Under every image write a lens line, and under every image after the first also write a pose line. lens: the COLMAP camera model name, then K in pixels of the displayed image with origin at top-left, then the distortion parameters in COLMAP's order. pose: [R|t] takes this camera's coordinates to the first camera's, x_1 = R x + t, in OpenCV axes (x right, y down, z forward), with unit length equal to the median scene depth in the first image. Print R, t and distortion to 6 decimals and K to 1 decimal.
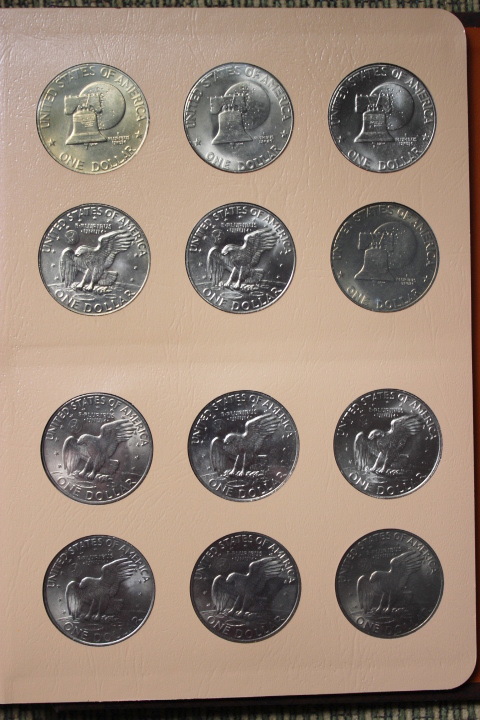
lens RADIAL K [[685.9, 0, 285.7], [0, 685.9, 361.7], [0, 0, 1]] dist [-0.000452, 0.000000]
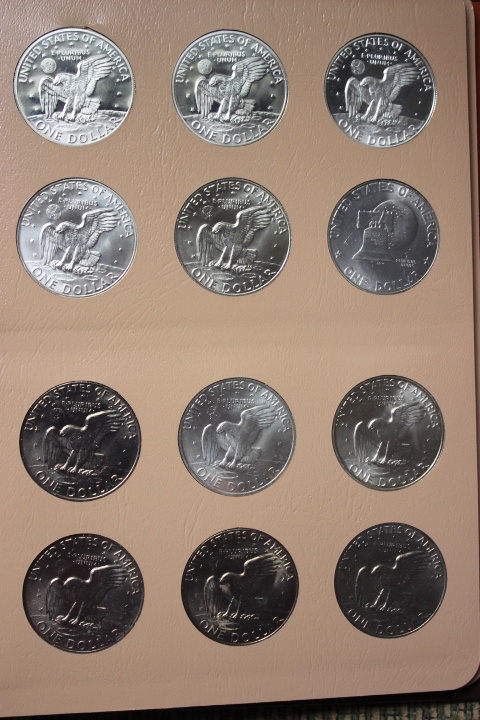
lens RADIAL K [[731.6, 0, 240.1], [0, 731.6, 357.9], [0, 0, 1]] dist [-0.032131, 0.000000]
pose [[0.997142, -0.004203, 0.075434, -0.133203], [0.003401, 0.999936, 0.010763, 0.003607], [-0.075475, -0.010476, 0.997093, 0.003233]]
